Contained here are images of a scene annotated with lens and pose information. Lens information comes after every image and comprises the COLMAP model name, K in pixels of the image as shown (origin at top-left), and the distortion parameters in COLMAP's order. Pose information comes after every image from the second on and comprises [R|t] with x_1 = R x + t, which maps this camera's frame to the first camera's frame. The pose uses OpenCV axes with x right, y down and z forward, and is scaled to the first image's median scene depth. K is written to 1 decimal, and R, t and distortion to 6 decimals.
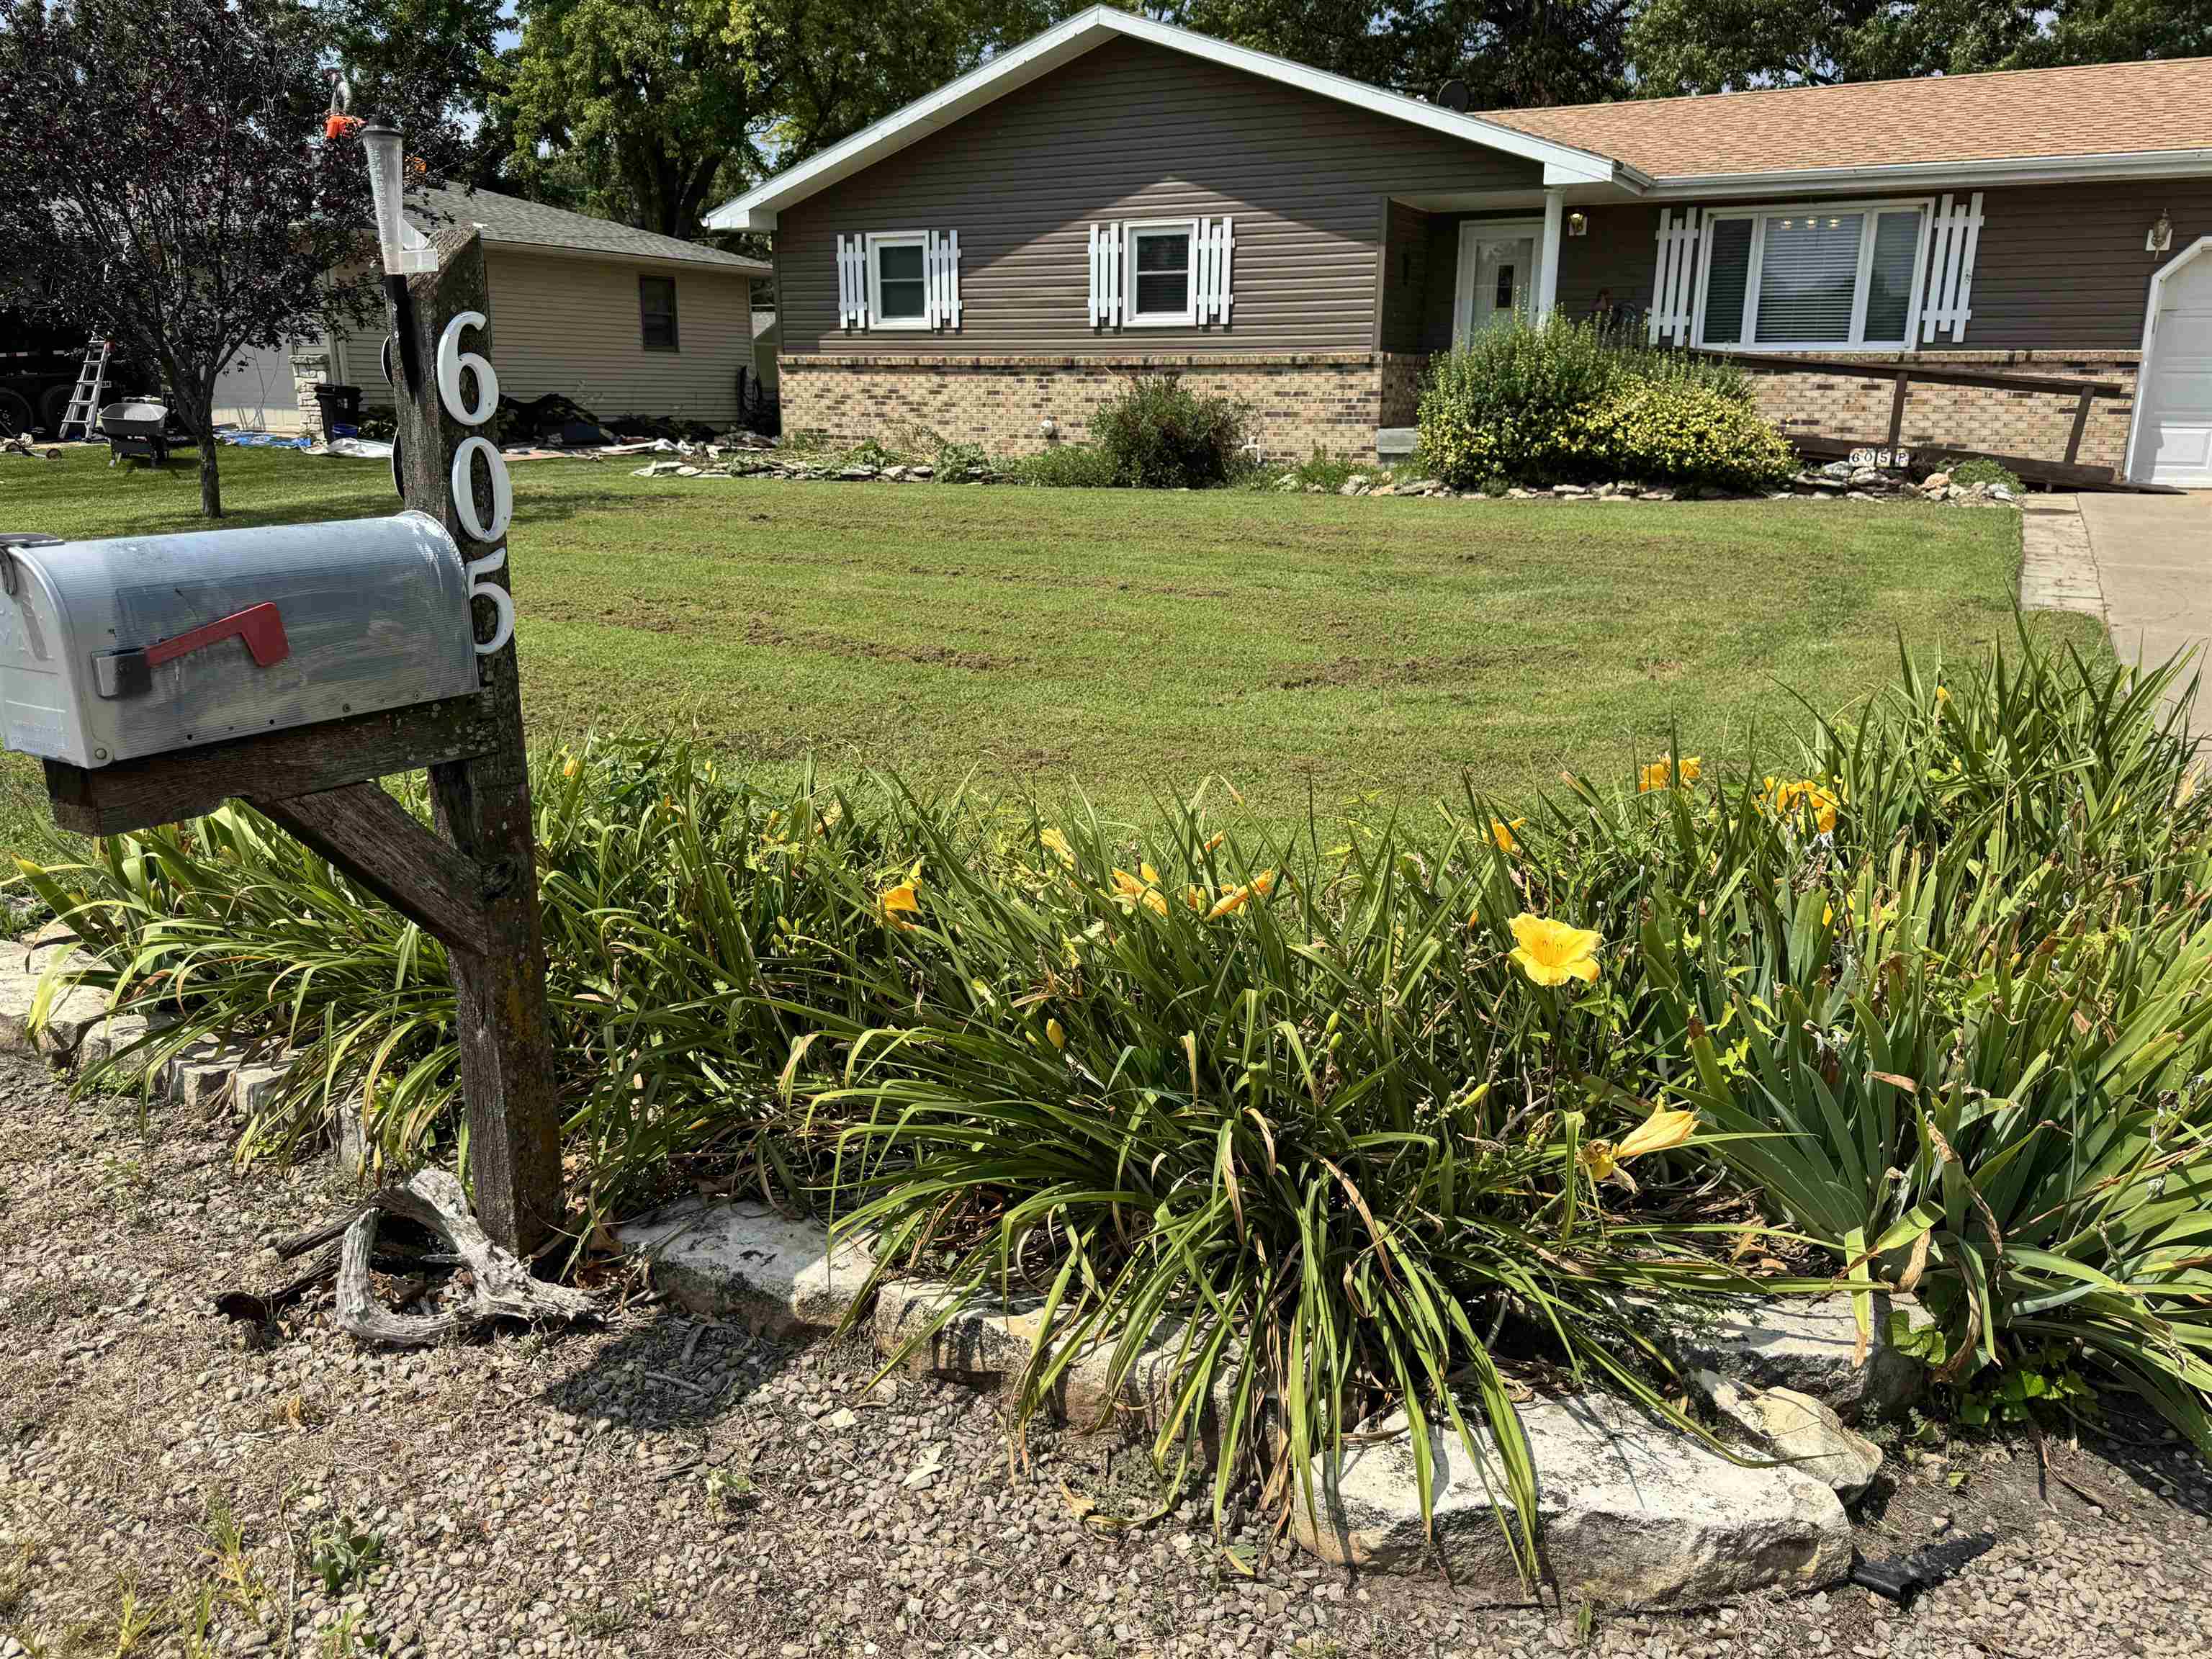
lens RADIAL K [[1668.2, 0, 1104.9], [0, 1668.2, 839.7], [0, 0, 1]] dist [0.044249, -0.046565]
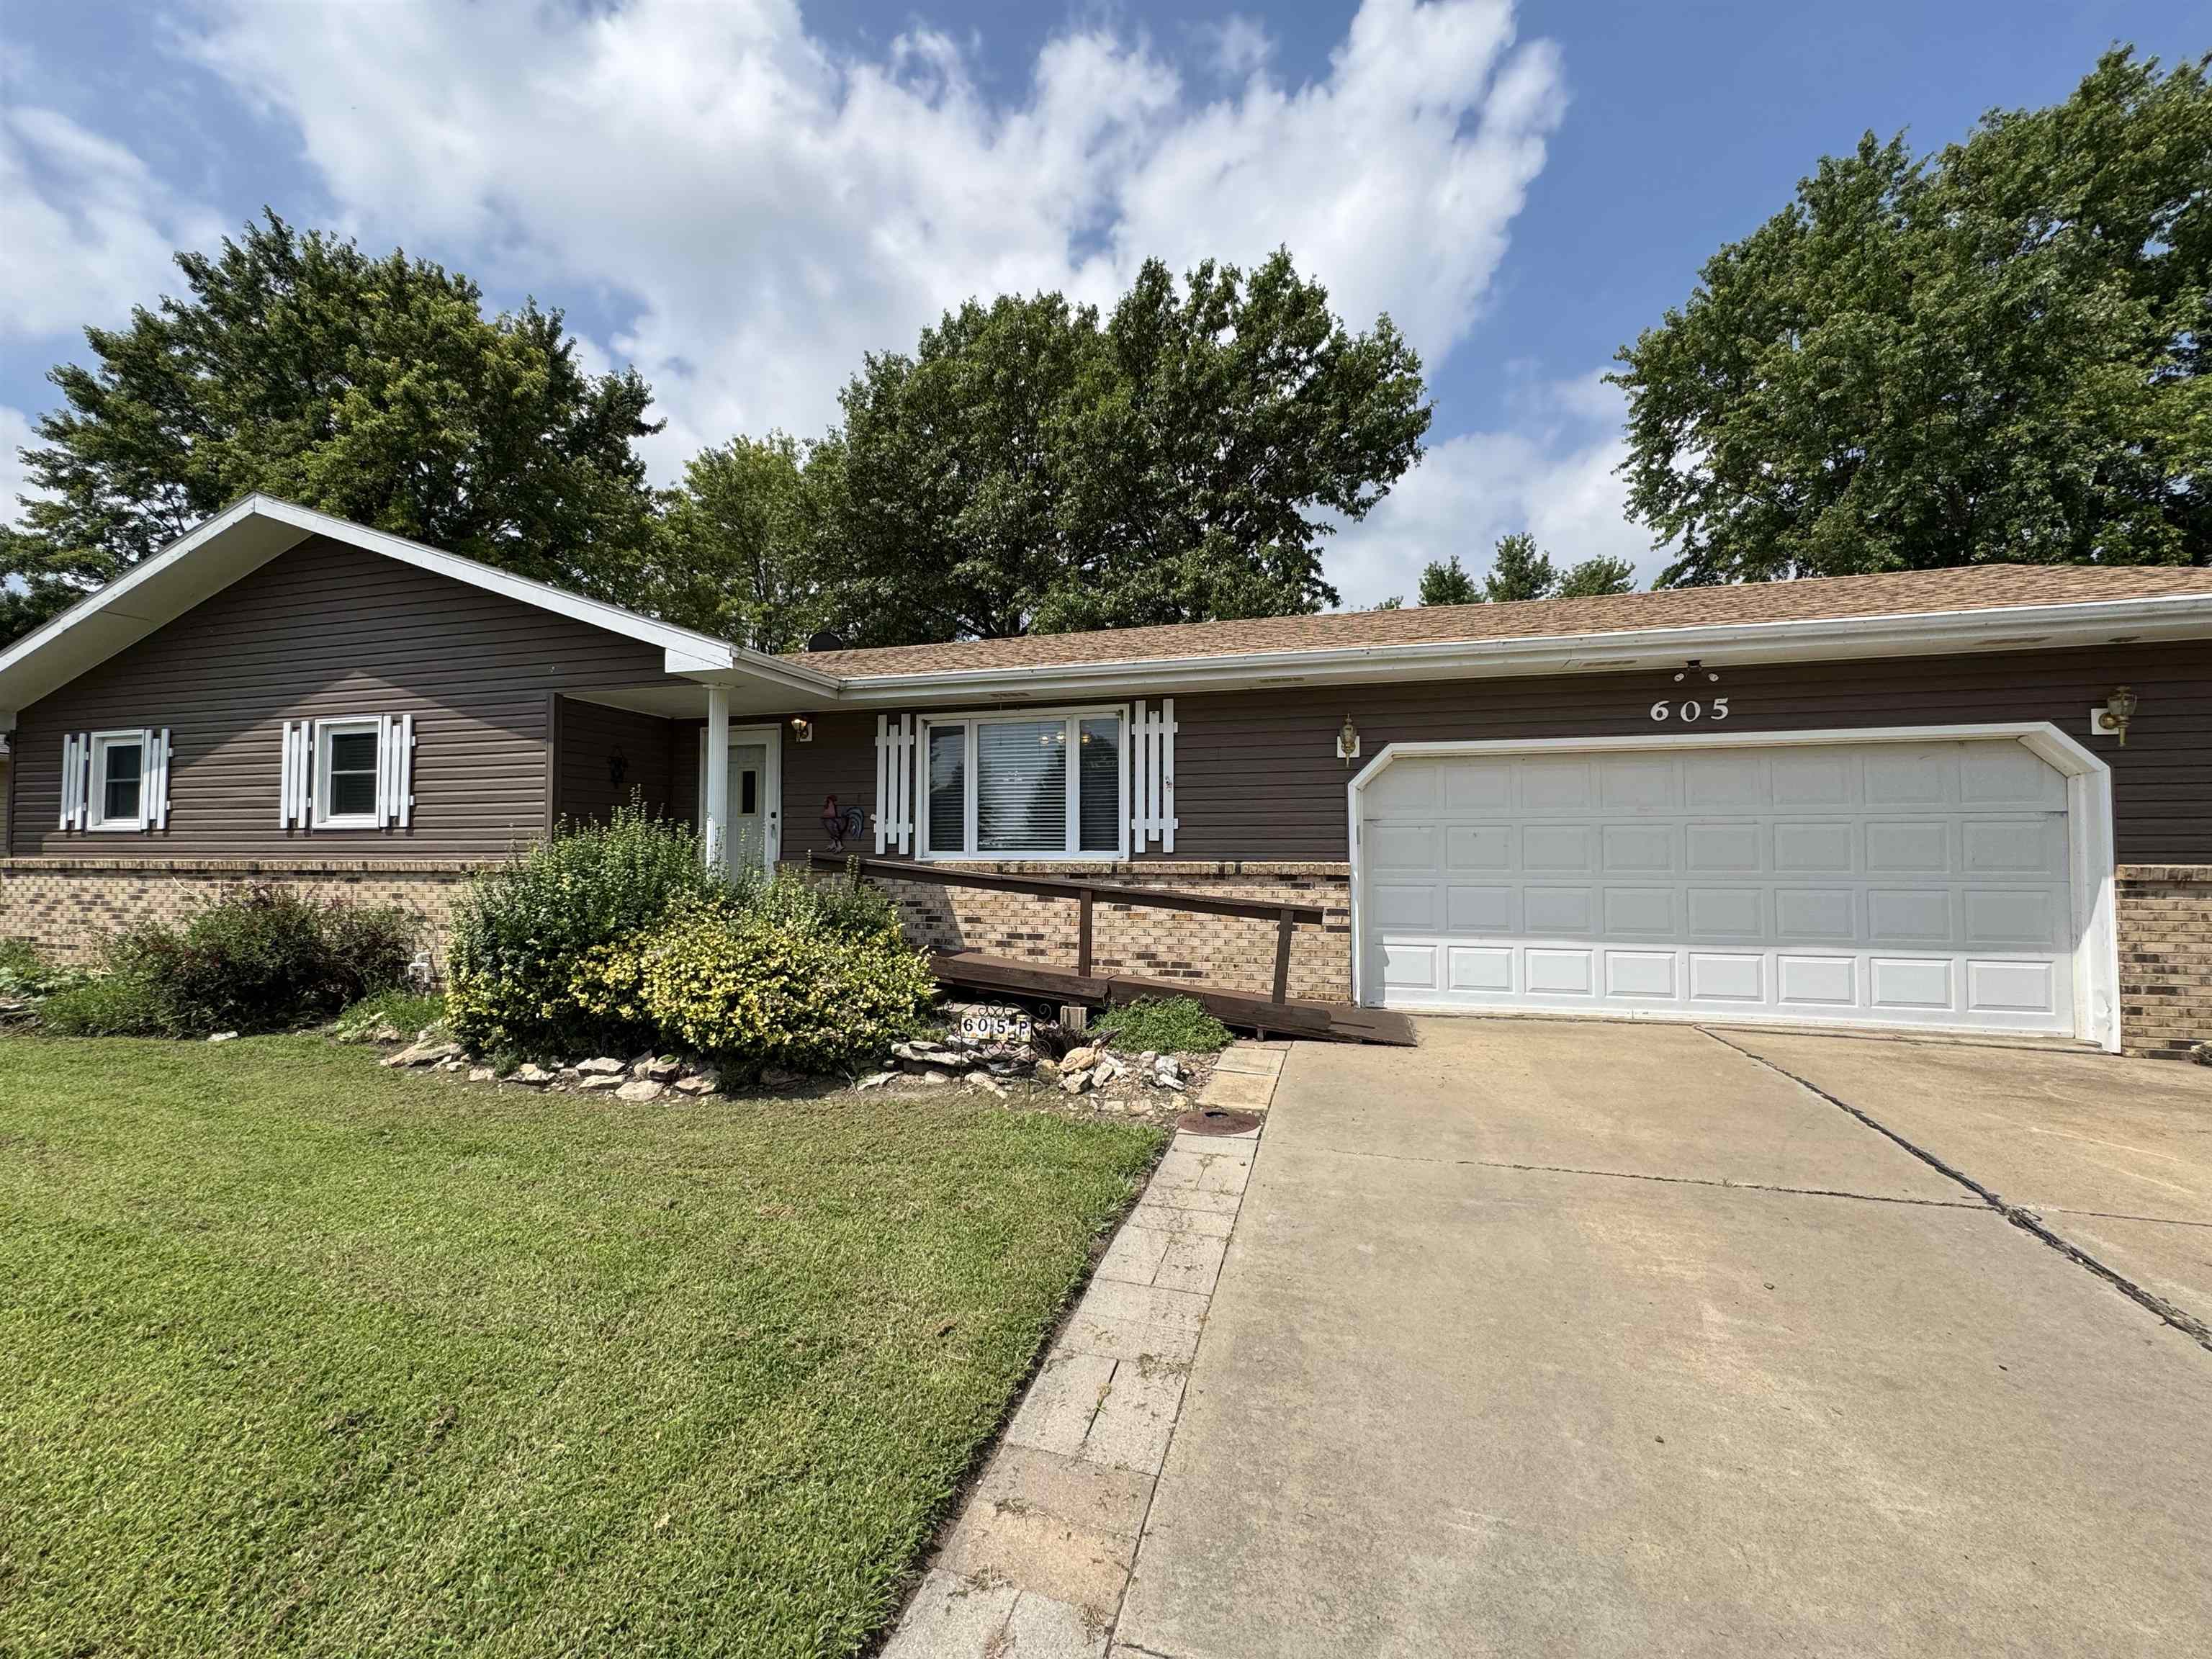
lens RADIAL K [[887.1, 0, 1096.7], [0, 887.1, 823.4], [0, 0, 1]] dist [-0.005015, 0.001146]
pose [[0.982244, 0.001463, 0.187604, 0.358954], [0.052474, 0.957916, -0.282210, -0.167991], [-0.180122, 0.287044, 0.940830, 0.522944]]
